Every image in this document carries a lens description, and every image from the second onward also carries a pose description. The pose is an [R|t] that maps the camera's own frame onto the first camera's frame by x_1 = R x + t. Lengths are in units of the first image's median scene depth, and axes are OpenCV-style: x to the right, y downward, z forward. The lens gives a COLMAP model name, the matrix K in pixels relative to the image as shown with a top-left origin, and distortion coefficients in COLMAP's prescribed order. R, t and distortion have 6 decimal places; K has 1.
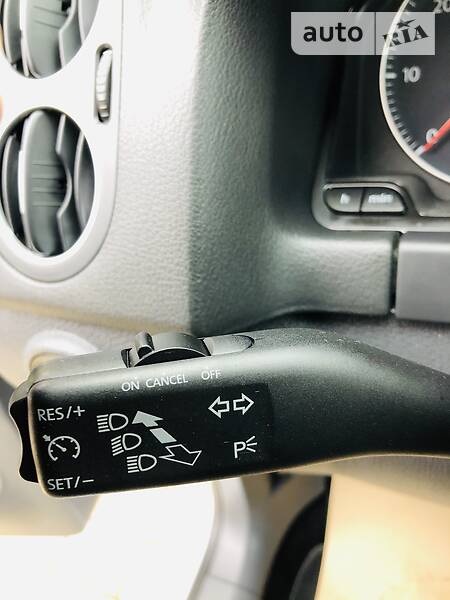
lens RADIAL K [[490.8, 0, 233.6], [0, 490.8, 281.2], [0, 0, 1]] dist [0.017702, -0.006849]
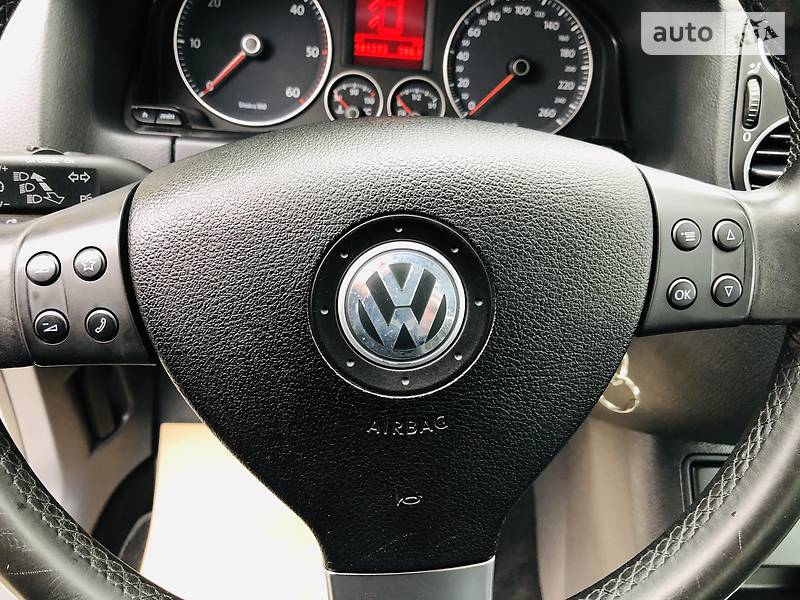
lens RADIAL K [[654.5, 0, 394.6], [0, 654.5, 284.6], [0, 0, 1]] dist [0.017702, -0.006849]
pose [[0.867919, -0.008084, 0.496641, -0.151843], [0.018897, 0.999681, -0.016752, 0.500839], [-0.496347, 0.023925, 0.867795, -1.417707]]
